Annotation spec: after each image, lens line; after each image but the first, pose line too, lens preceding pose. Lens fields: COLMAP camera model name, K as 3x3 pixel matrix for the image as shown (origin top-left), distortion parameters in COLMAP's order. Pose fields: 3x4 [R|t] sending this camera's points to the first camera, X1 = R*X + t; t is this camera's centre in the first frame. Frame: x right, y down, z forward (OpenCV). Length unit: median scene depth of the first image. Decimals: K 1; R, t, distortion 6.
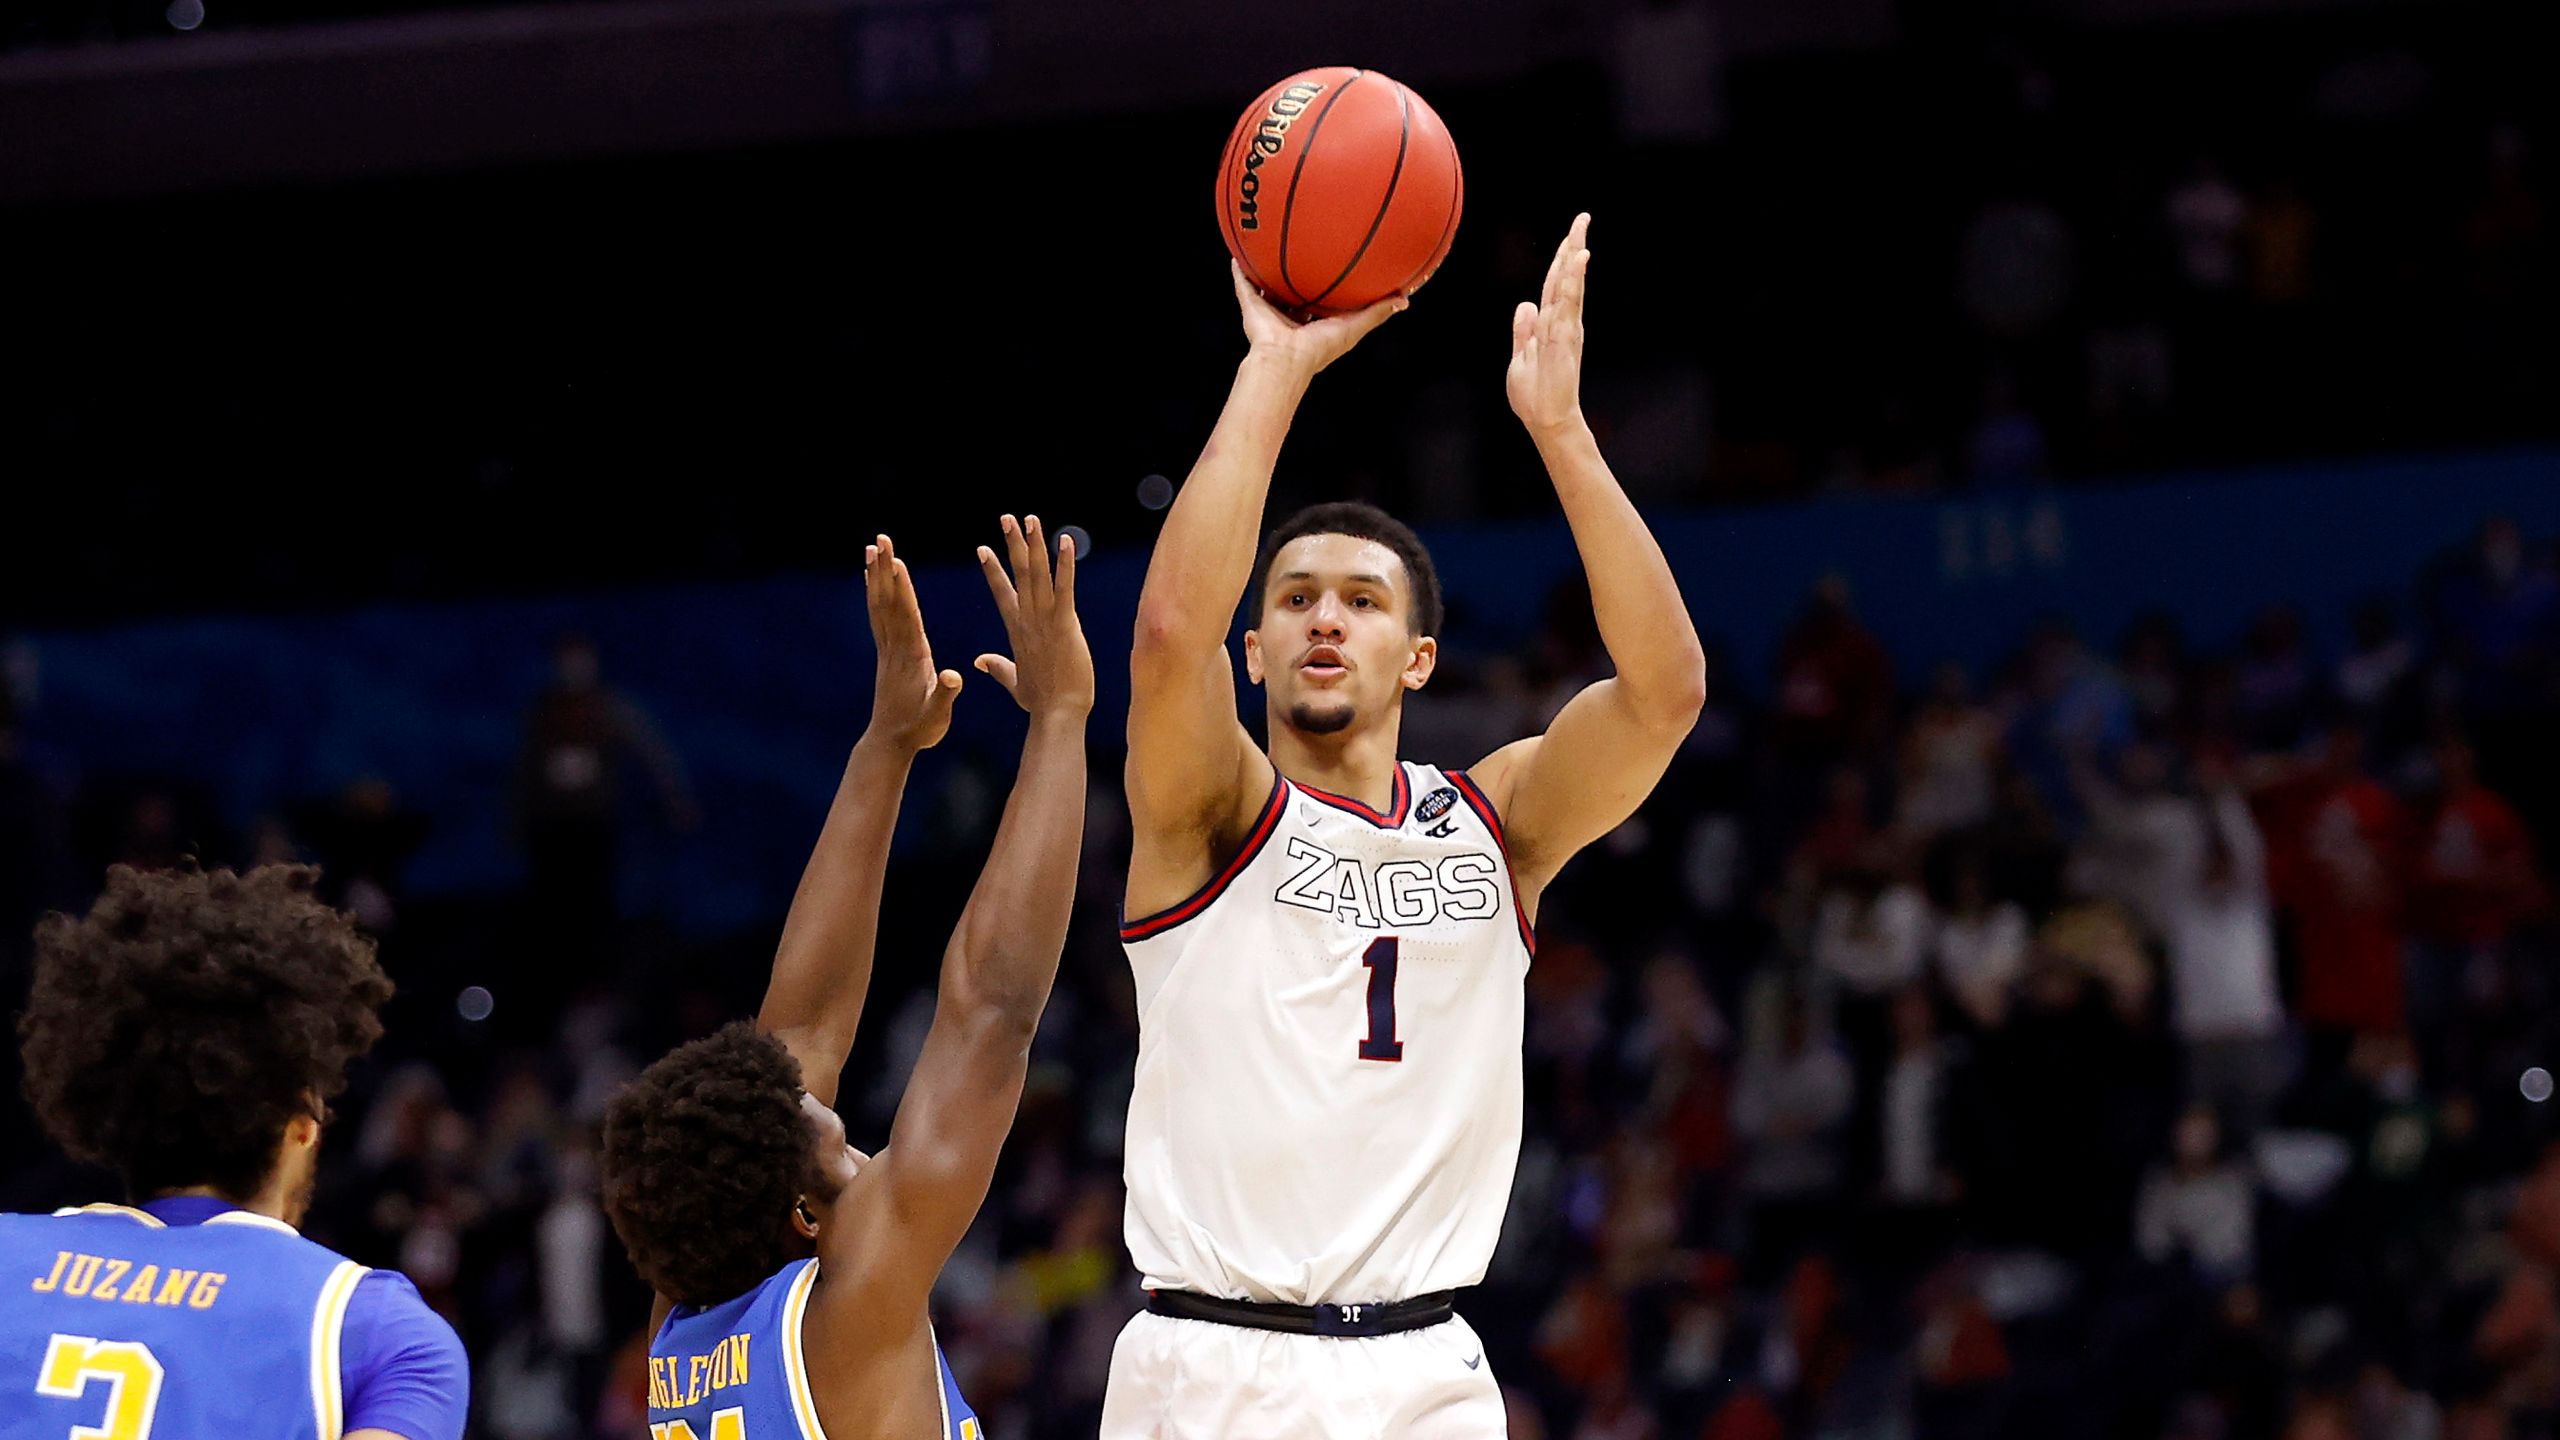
lens RADIAL K [[9448.4, 0, 1288.6], [0, 9448.4, 720.3], [0, 0, 1]] dist [0.005201, 0.000000]
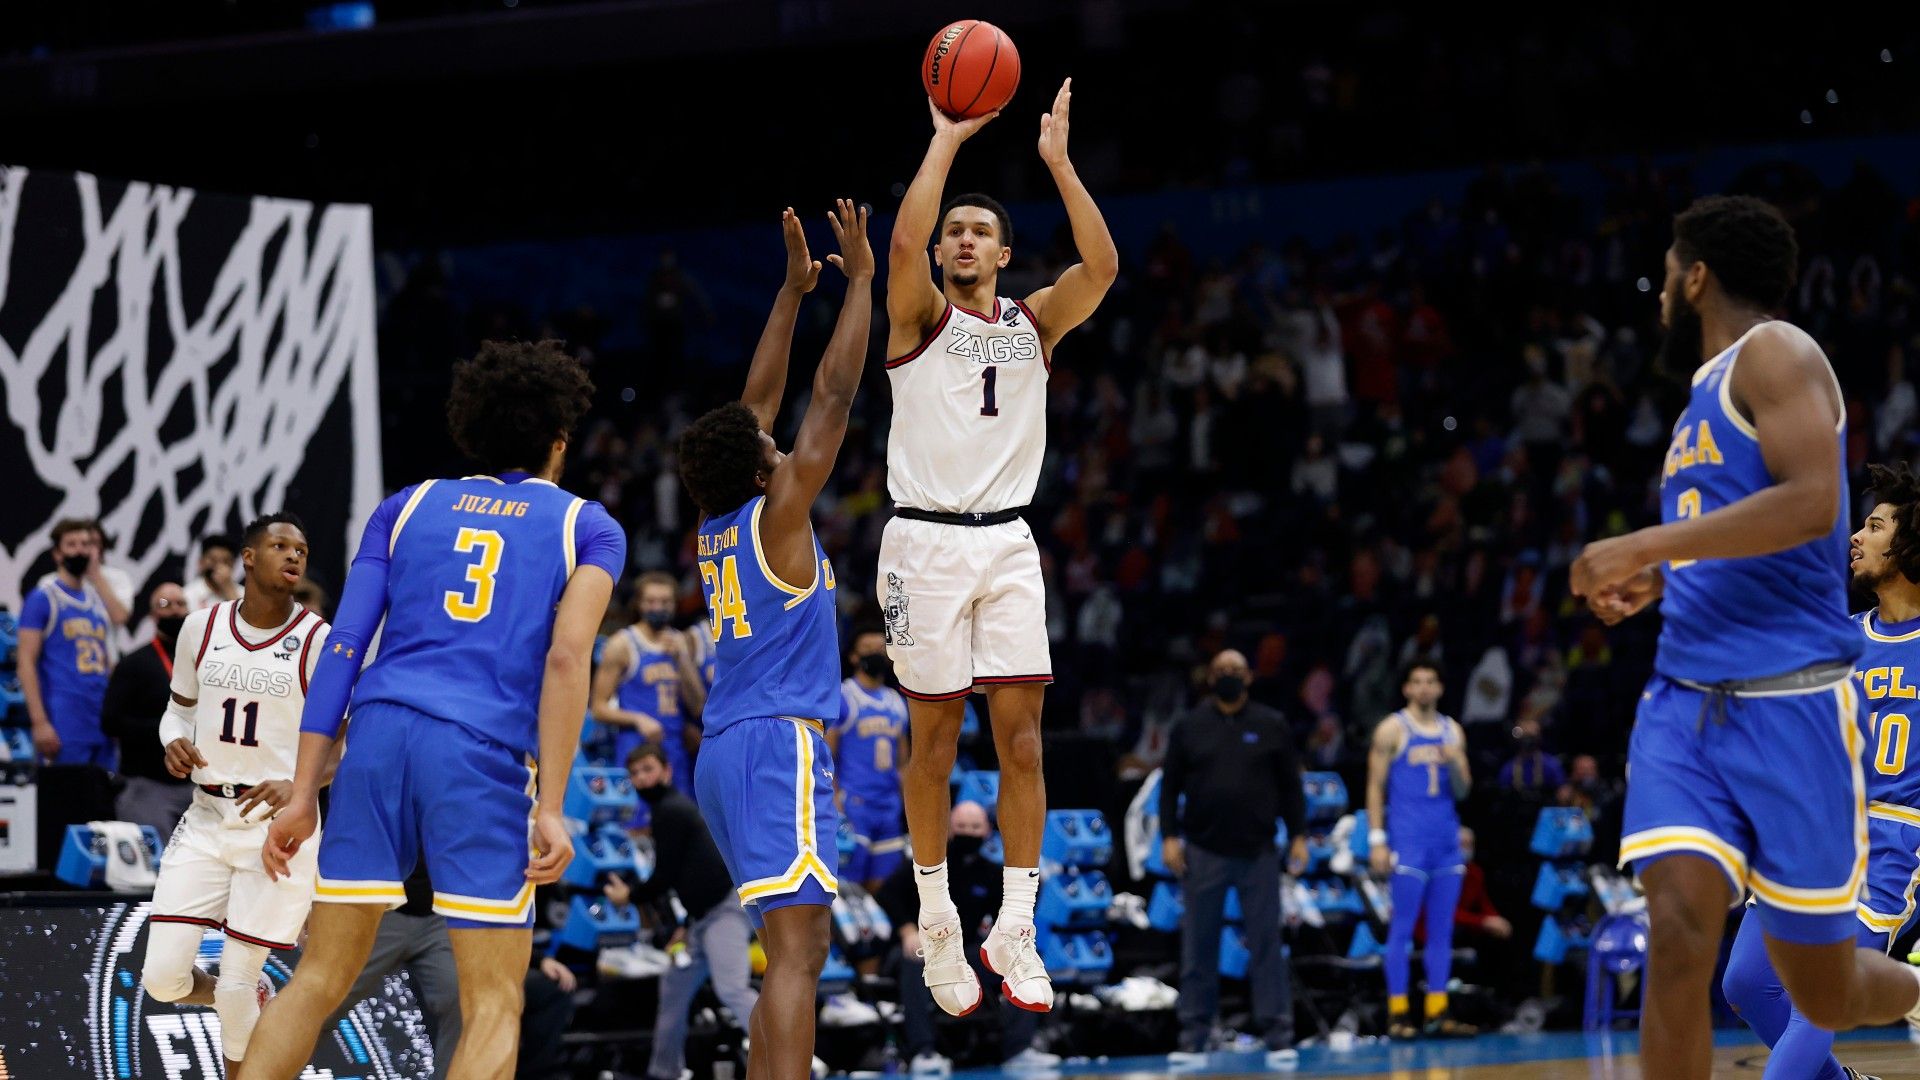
lens RADIAL K [[7086.3, 0, 953.7], [0, 7086.3, 539.4], [0, 0, 1]] dist [0.005201, 0.000000]
pose [[0.999985, -0.004558, 0.002921, -0.005343], [0.004564, 0.999988, -0.001979, 0.072510], [-0.002912, 0.001993, 0.999994, -0.880980]]
